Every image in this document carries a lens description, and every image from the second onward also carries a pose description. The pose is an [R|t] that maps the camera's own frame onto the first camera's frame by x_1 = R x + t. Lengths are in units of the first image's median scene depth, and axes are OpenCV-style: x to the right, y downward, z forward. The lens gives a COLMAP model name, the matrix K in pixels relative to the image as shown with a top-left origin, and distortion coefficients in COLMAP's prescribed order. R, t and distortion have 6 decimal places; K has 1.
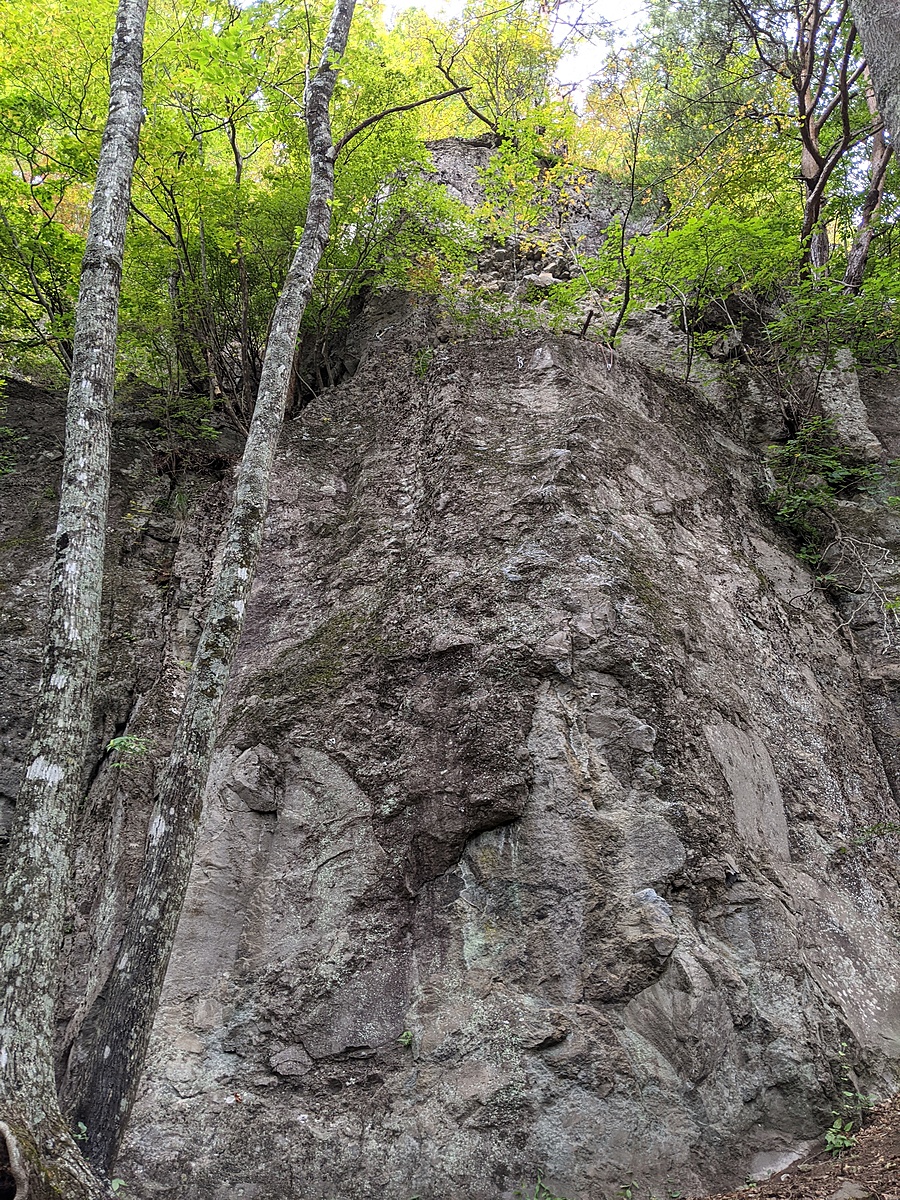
lens RADIAL K [[936.3, 0, 450.0], [0, 936.3, 600.0], [0, 0, 1]] dist [0.062632, -0.129686]
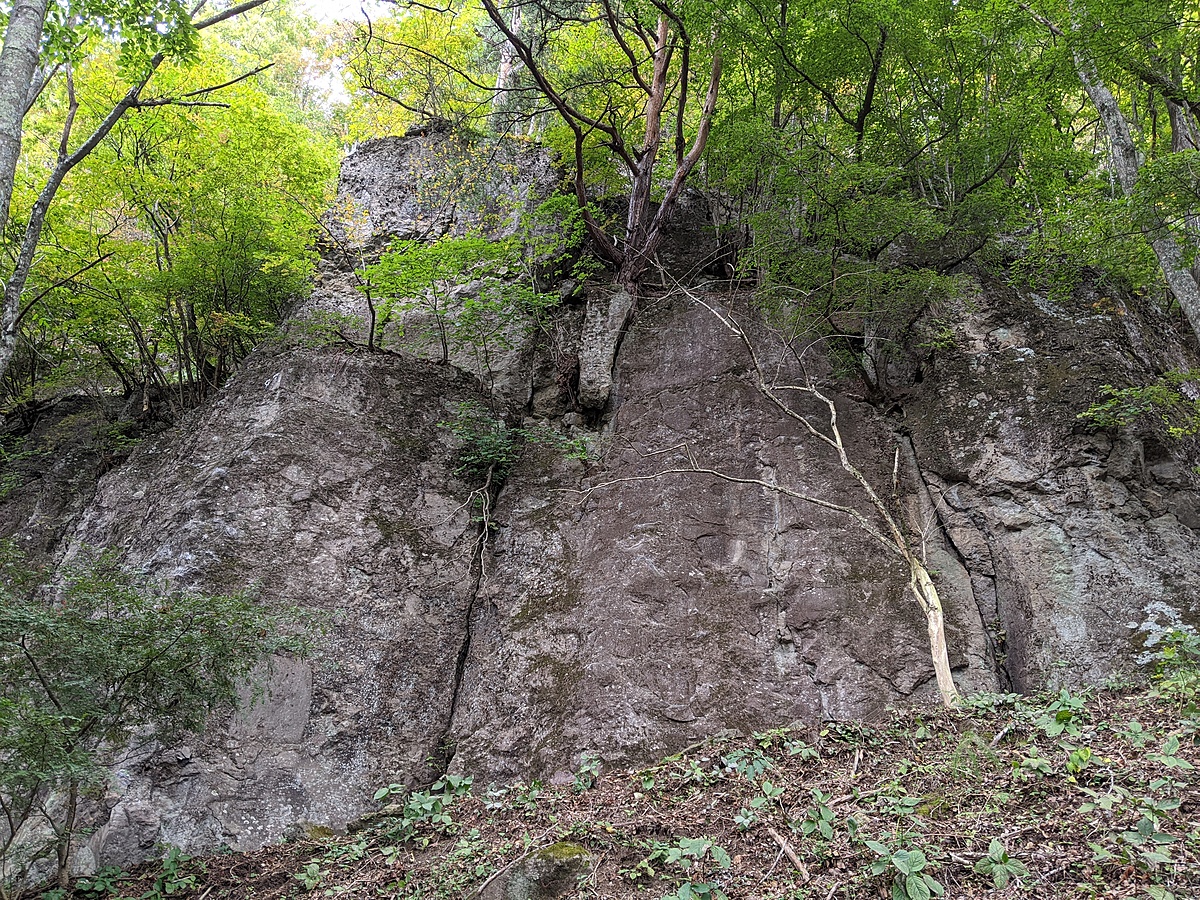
lens RADIAL K [[936.3, 0, 600.0], [0, 936.3, 450.0], [0, 0, 1]] dist [0.062632, -0.129686]
pose [[0.965289, -0.102448, -0.240252, 1.118213], [0.109721, 0.993816, 0.017054, -0.155496], [0.237020, -0.042823, 0.970561, -0.331150]]
